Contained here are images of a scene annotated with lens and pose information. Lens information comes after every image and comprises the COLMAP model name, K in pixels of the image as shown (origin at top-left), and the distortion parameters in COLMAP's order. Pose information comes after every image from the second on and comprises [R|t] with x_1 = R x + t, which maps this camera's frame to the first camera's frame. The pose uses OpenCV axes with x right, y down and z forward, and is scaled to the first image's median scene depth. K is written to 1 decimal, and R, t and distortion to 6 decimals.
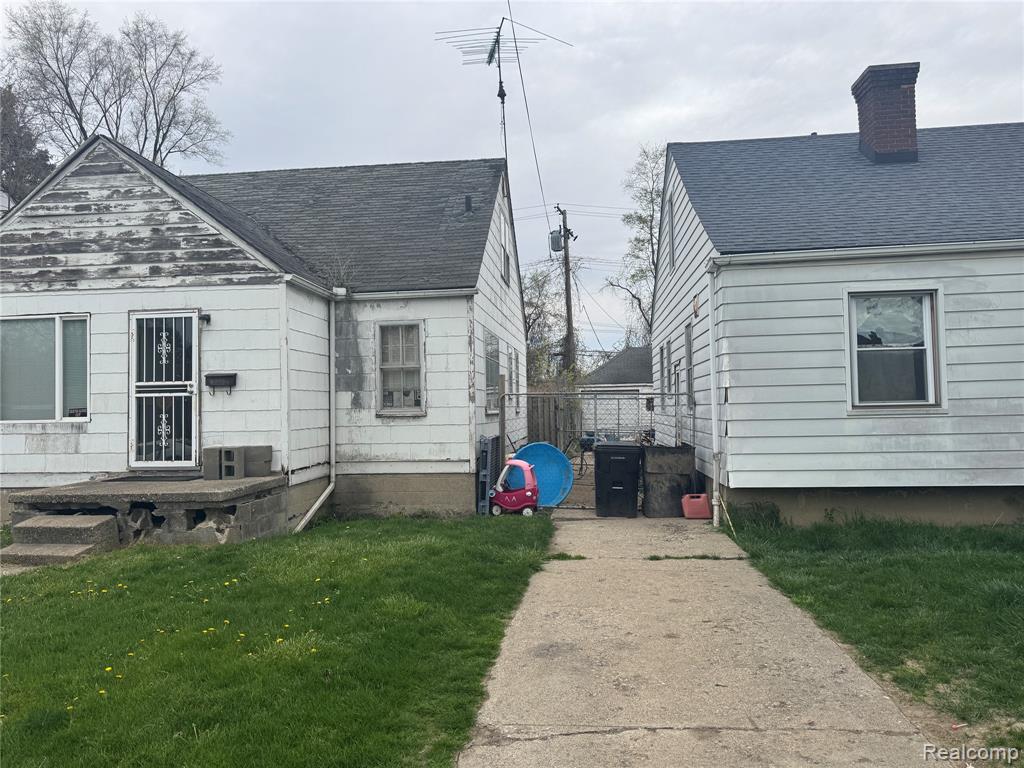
lens RADIAL K [[721.8, 0, 502.3], [0, 721.8, 381.9], [0, 0, 1]] dist [0.045012, -0.055602]
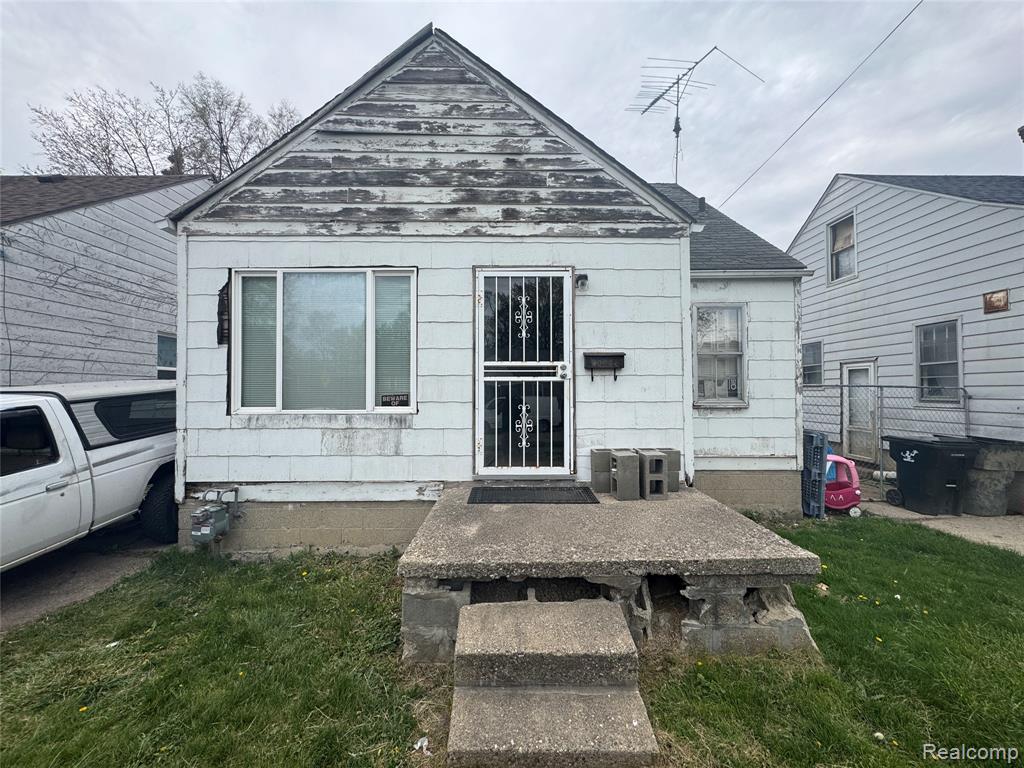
lens RADIAL K [[408.7, 0, 512.2], [0, 408.7, 382.5], [0, 0, 1]] dist [-0.003287, 0.000432]
pose [[0.991840, 0.019136, 0.126041, -0.523732], [-0.020806, 0.999712, 0.011953, 0.016329], [-0.125776, -0.014478, 0.991953, 0.574934]]
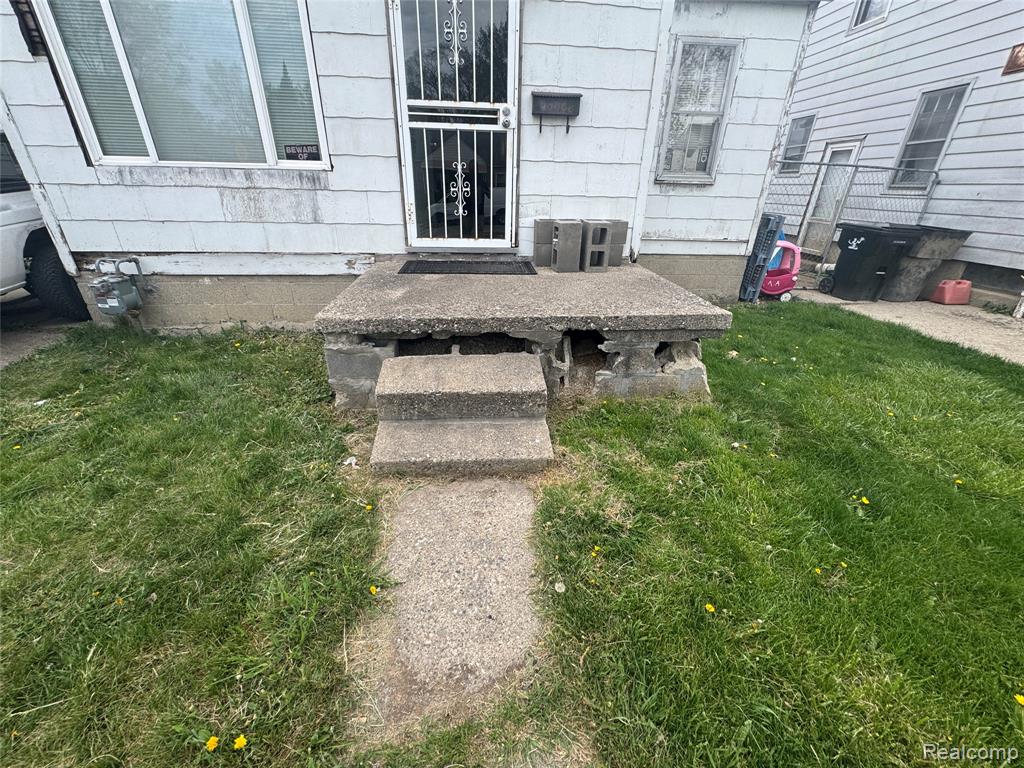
lens RADIAL K [[408.7, 0, 512.4], [0, 408.7, 384.6], [0, 0, 1]] dist [-0.003287, 0.000432]
pose [[0.977673, -0.054556, 0.202926, -0.496337], [-0.047234, 0.883939, 0.465211, 0.047397], [-0.204755, -0.464409, 0.861626, 0.581244]]
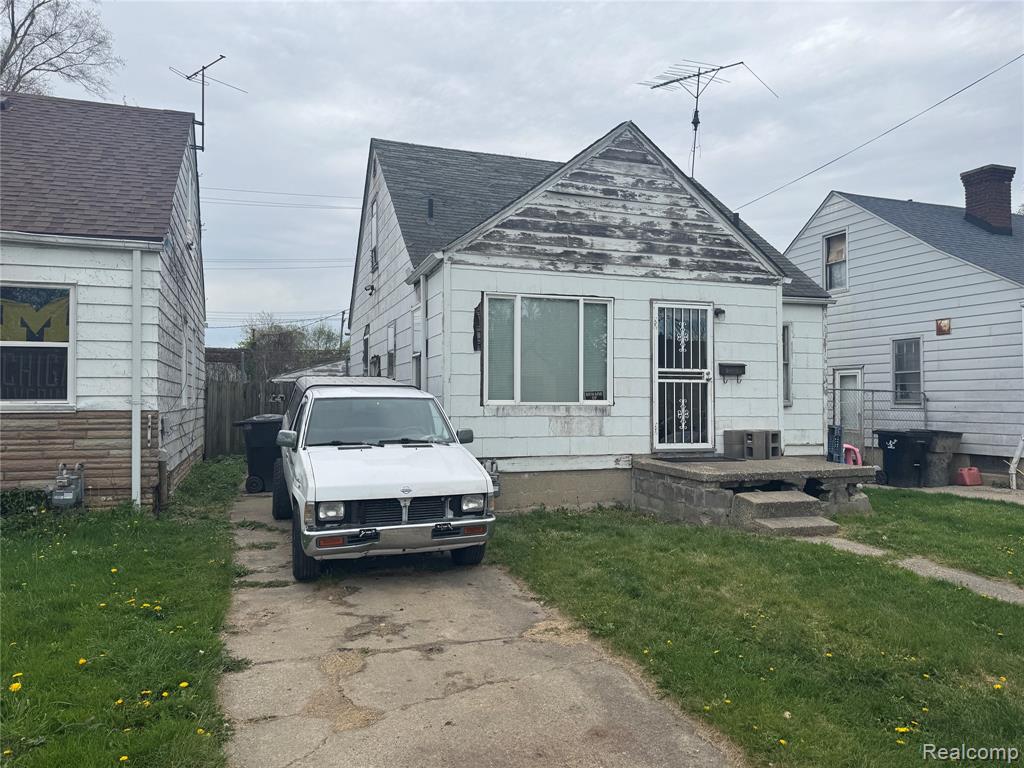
lens RADIAL K [[721.8, 0, 489.9], [0, 721.8, 387.9], [0, 0, 1]] dist [0.045012, -0.055602]
pose [[0.906111, 0.029403, 0.422016, -1.150750], [-0.036866, 0.999275, 0.009534, 0.027523], [-0.421430, -0.024197, 0.906538, 0.159522]]
